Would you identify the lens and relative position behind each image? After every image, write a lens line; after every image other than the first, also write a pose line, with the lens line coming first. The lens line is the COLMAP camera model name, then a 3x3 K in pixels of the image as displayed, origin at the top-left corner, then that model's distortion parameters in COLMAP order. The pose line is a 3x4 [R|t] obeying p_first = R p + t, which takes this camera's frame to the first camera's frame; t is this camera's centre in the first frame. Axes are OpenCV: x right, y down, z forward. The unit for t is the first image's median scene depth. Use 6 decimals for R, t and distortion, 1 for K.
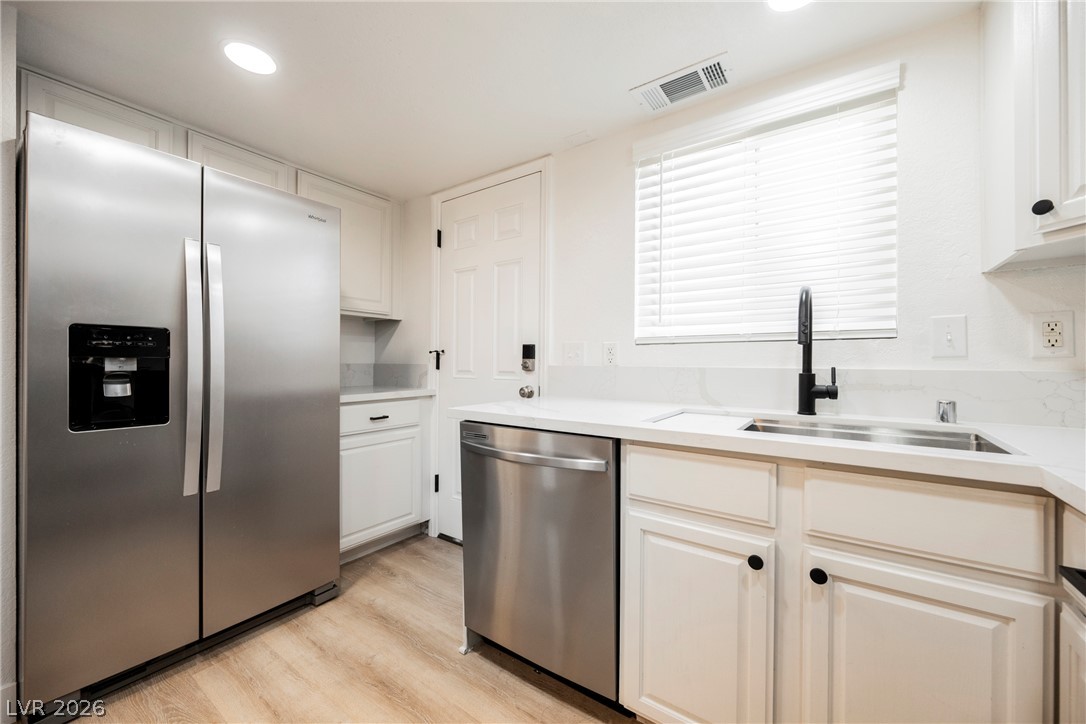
lens RADIAL K [[423.5, 0, 546.9], [0, 423.5, 362.7], [0, 0, 1]] dist [0.000605, 0.000065]
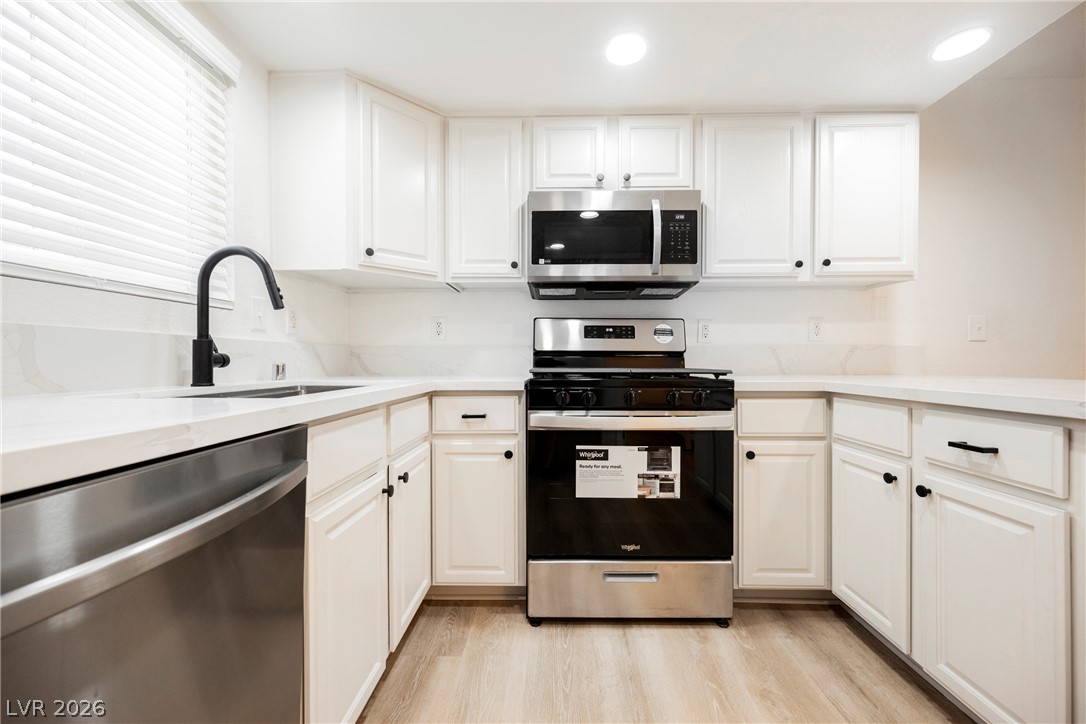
lens RADIAL K [[423.5, 0, 546.9], [0, 423.5, 362.7], [0, 0, 1]] dist [0.000605, 0.000065]
pose [[-0.557115, -0.006008, 0.830413, -0.501996], [0.002953, 0.999953, 0.009216, 0.064379], [-0.830430, 0.007587, -0.557071, 0.866105]]
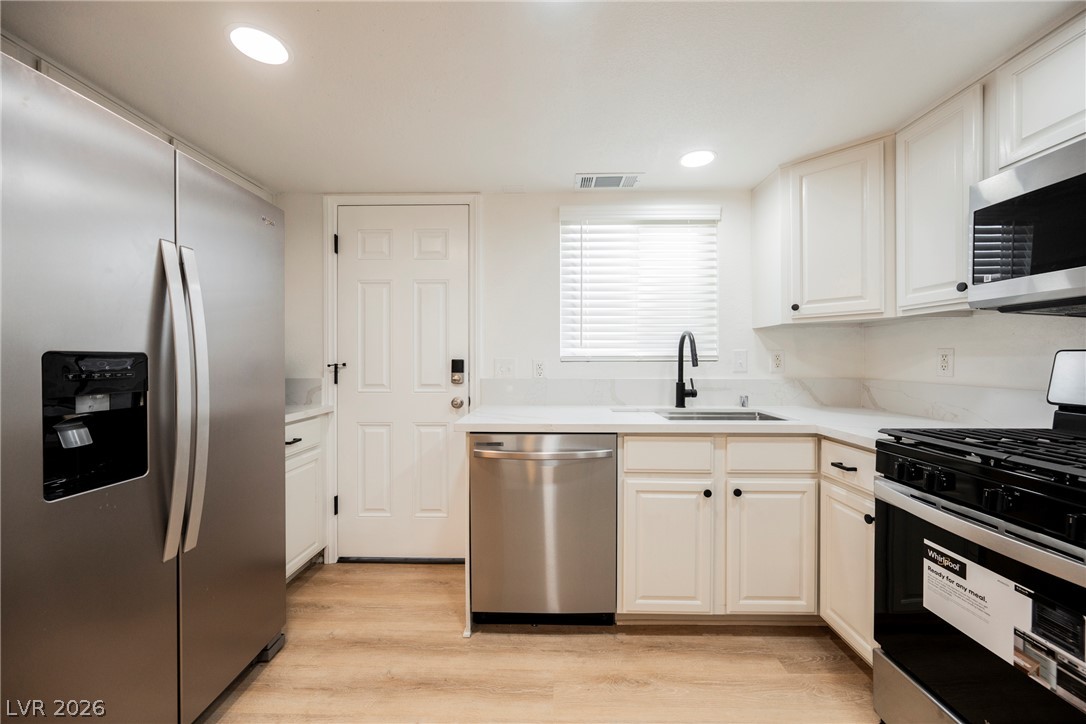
lens RADIAL K [[424.1, 0, 543.0], [0, 424.1, 362.0], [0, 0, 1]] dist [-0.000193, 0.000301]
pose [[0.830282, -0.008455, 0.557279, -0.714920], [0.005506, 0.999961, 0.006967, -0.065049], [-0.557316, -0.002716, 0.830296, -0.061982]]
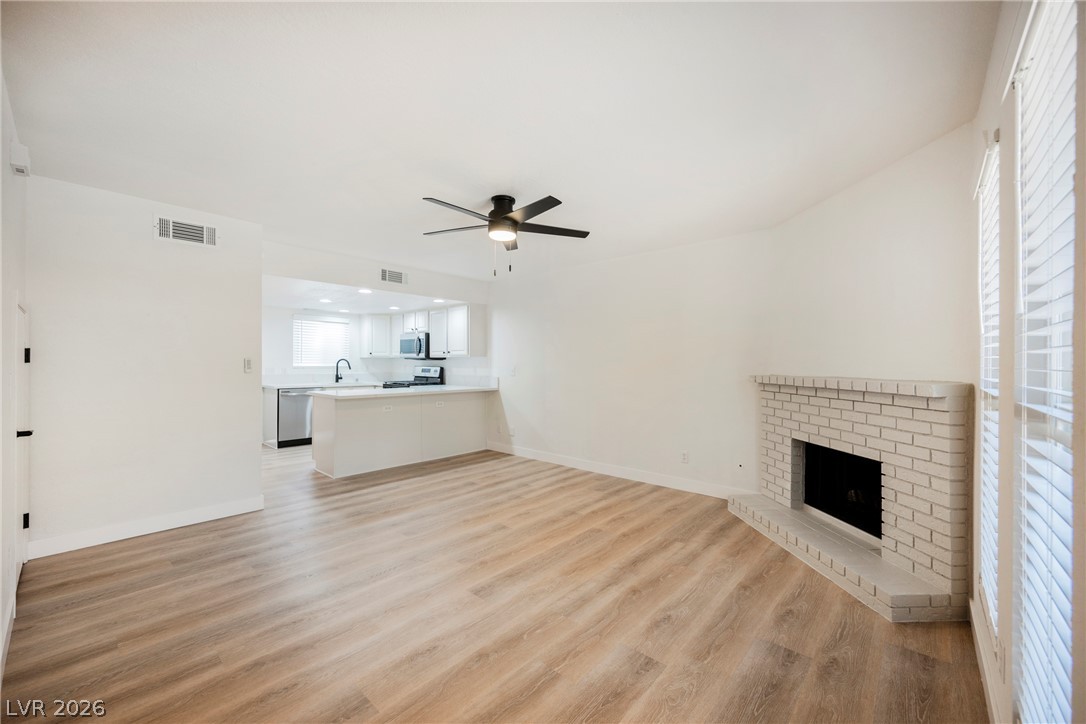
lens RADIAL K [[423.5, 0, 546.9], [0, 423.5, 362.7], [0, 0, 1]] dist [0.000605, 0.000065]
pose [[0.104242, -0.001217, 0.994551, -4.137088], [-0.001102, 0.999998, 0.001339, -0.126726], [-0.994551, -0.001235, 0.104241, -2.029748]]
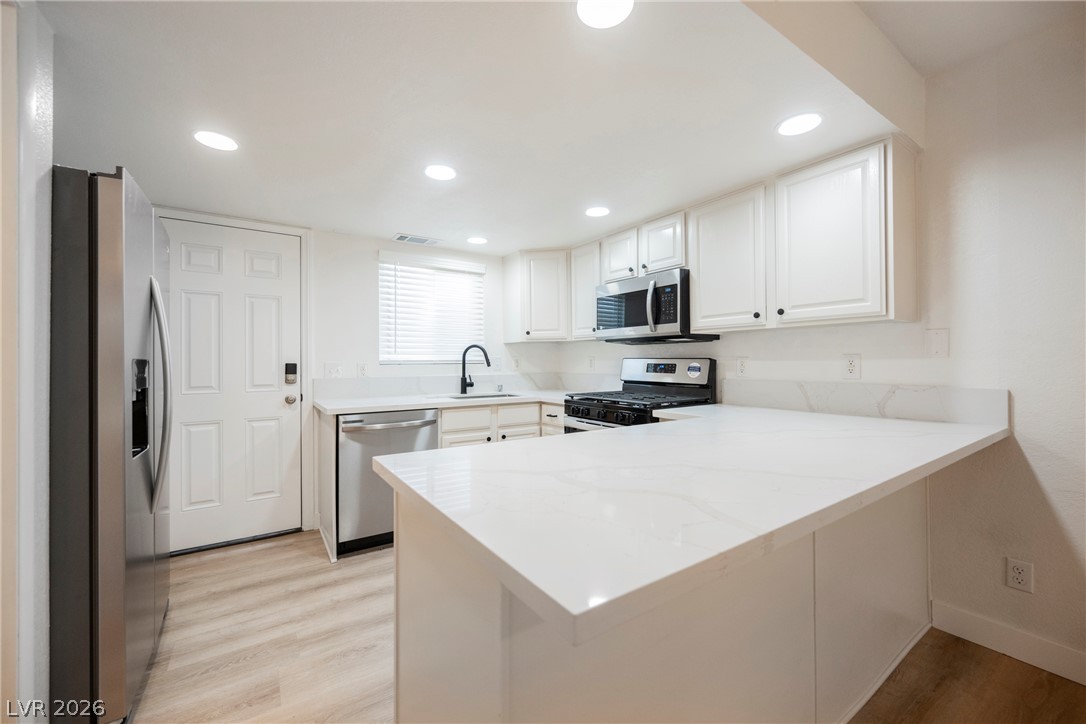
lens RADIAL K [[432.4, 0, 542.6], [0, 432.4, 359.3], [0, 0, 1]] dist [0.000353, -0.000223]
pose [[0.354716, -0.000227, 0.934974, -1.557744], [0.008024, 0.999964, -0.002801, -0.068451], [-0.934940, 0.008495, 0.354705, -0.333161]]
